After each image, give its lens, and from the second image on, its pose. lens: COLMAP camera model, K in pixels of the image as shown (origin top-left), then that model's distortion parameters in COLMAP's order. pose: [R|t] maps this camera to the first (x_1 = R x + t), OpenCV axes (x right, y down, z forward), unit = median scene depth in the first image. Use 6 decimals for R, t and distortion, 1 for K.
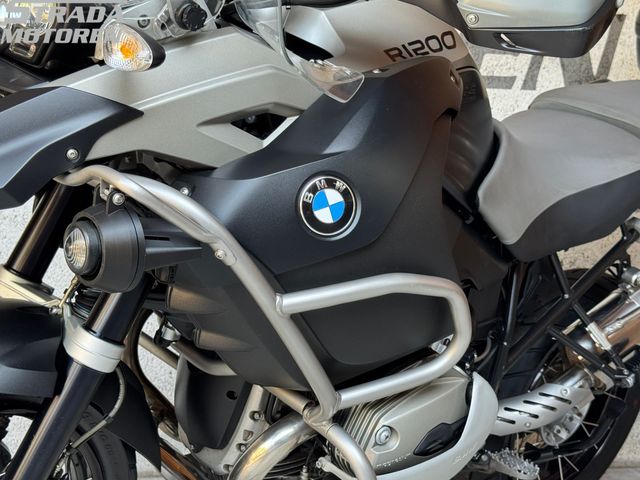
lens RADIAL K [[993.4, 0, 320.0], [0, 993.4, 240.0], [0, 0, 1]] dist [0.113883, -0.006835]
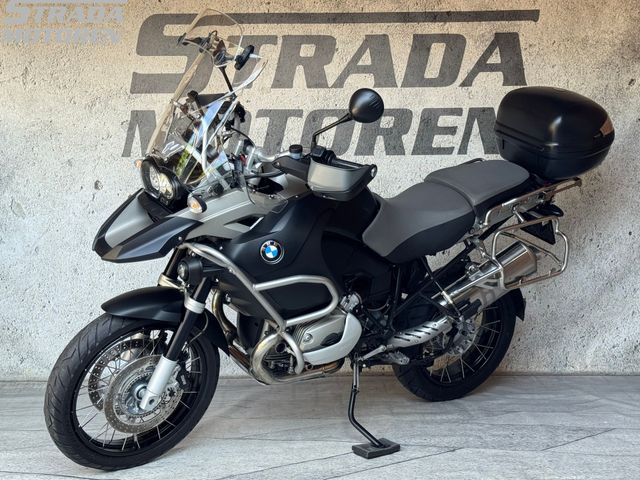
lens RADIAL K [[993.4, 0, 320.0], [0, 993.4, 240.0], [0, 0, 1]] dist [0.113883, -0.006835]
pose [[0.983997, -0.024378, -0.176512, 0.548502], [0.029770, 0.999166, 0.027963, -0.122010], [0.175683, -0.032771, 0.983901, -1.475927]]
